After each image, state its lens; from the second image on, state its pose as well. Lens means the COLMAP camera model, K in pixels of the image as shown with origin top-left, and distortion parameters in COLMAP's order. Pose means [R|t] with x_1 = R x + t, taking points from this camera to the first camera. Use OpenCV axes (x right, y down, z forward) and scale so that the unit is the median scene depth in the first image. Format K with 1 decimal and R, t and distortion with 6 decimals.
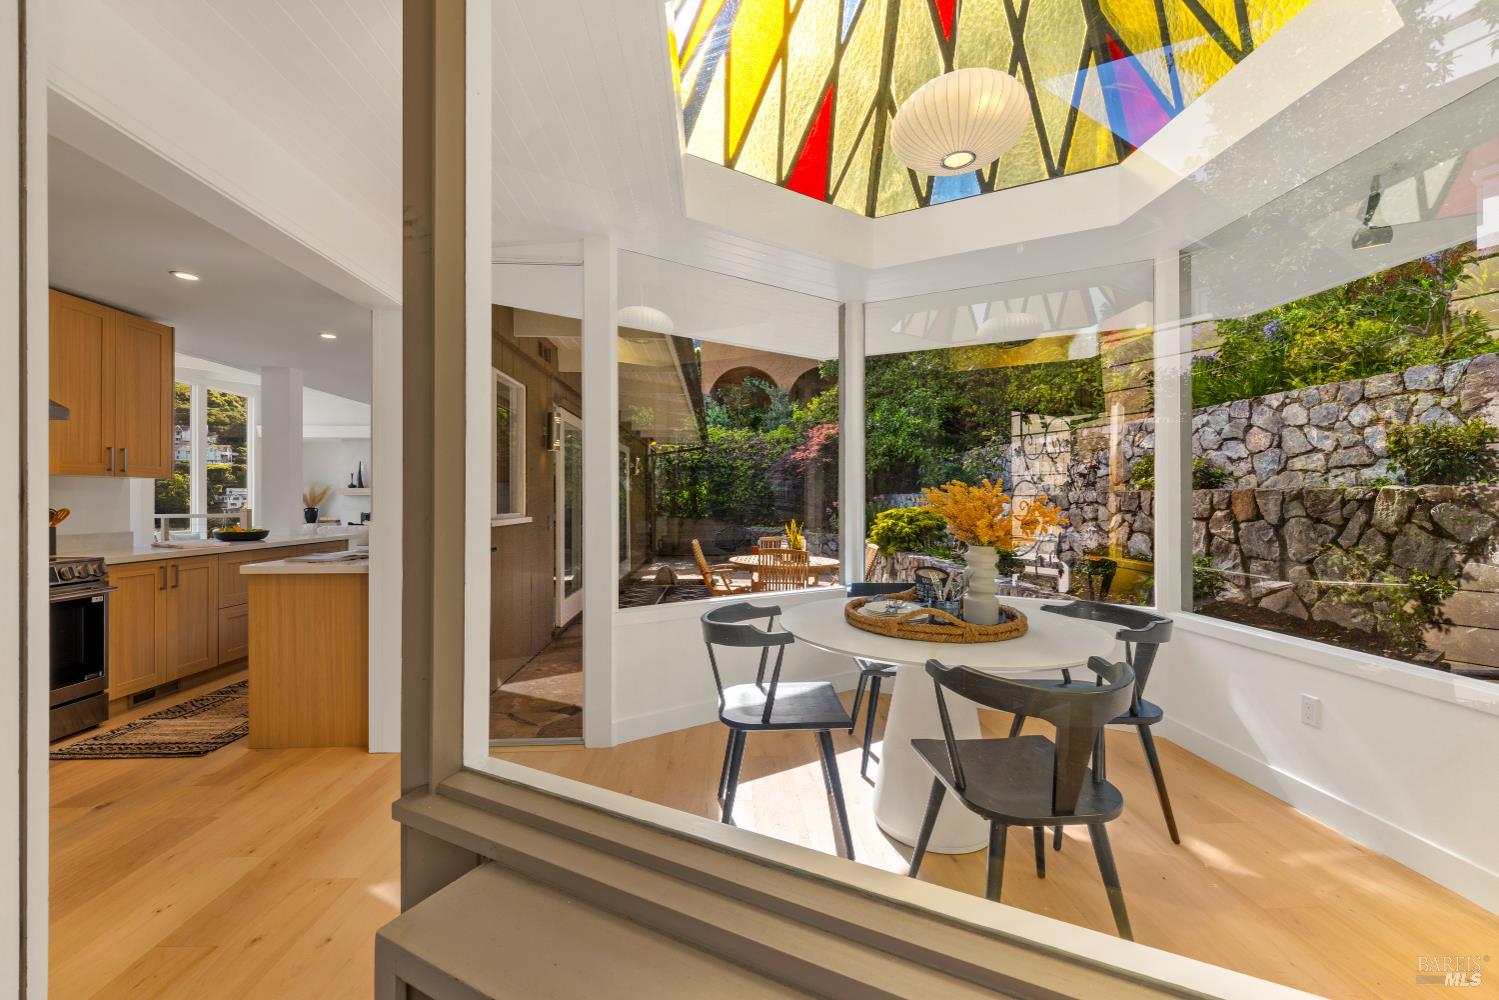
lens RADIAL K [[613.0, 0, 755.4], [0, 613.0, 500.9], [0, 0, 1]] dist [0.010147, -0.000182]
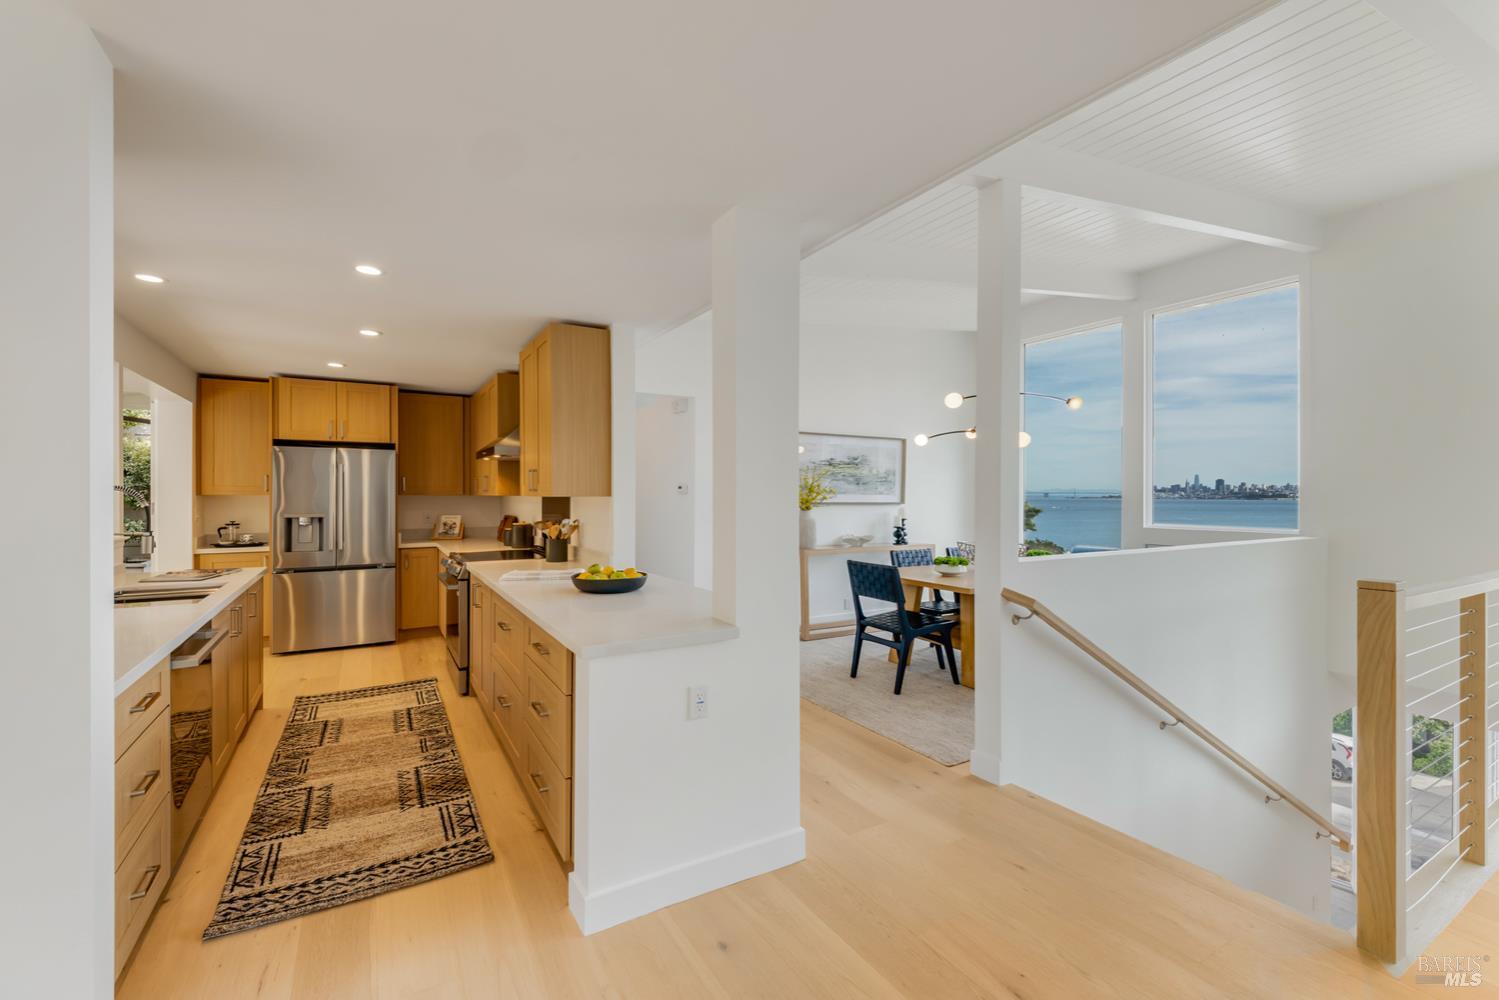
lens RADIAL K [[564.8, 0, 756.8], [0, 564.8, 495.9], [0, 0, 1]] dist [0.055580, -0.027671]
pose [[-0.868194, -0.002877, -0.496216, -0.660080], [-0.004034, 0.999991, 0.001259, -0.030875], [0.496208, 0.003095, -0.868198, 1.528840]]
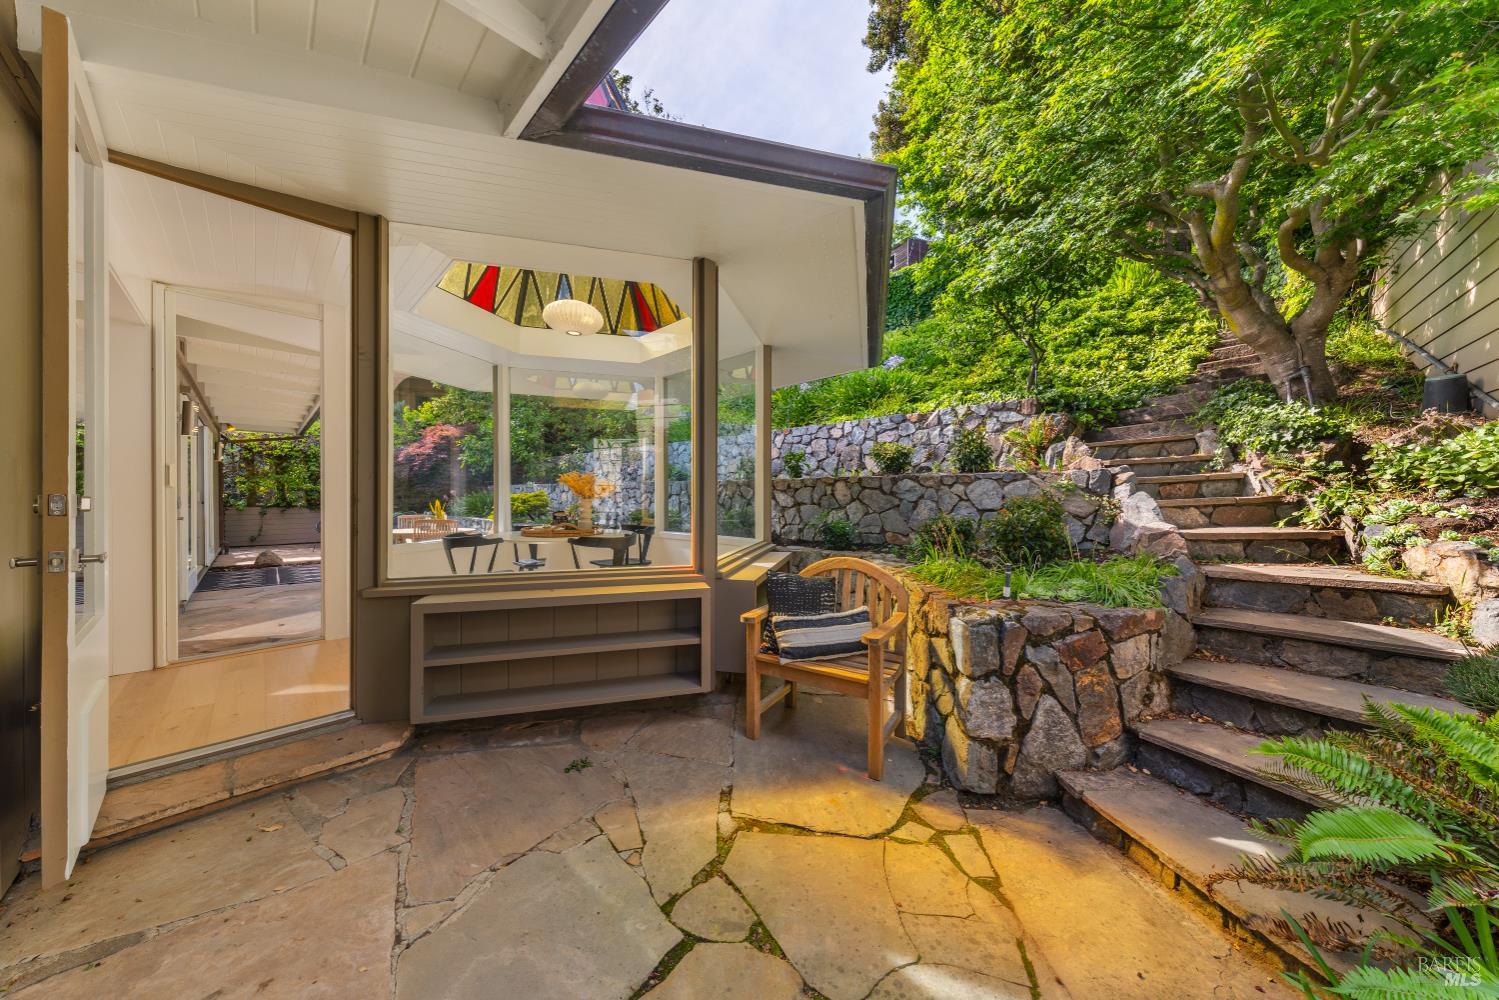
lens RADIAL K [[482.7, 0, 740.1], [0, 482.7, 499.3], [0, 0, 1]] dist [0.000487, -0.000023]
pose [[0.762210, -0.004619, 0.647314, -0.160151], [-0.002461, 0.999947, 0.010032, 0.022119], [-0.647326, -0.009240, 0.762158, -0.341993]]
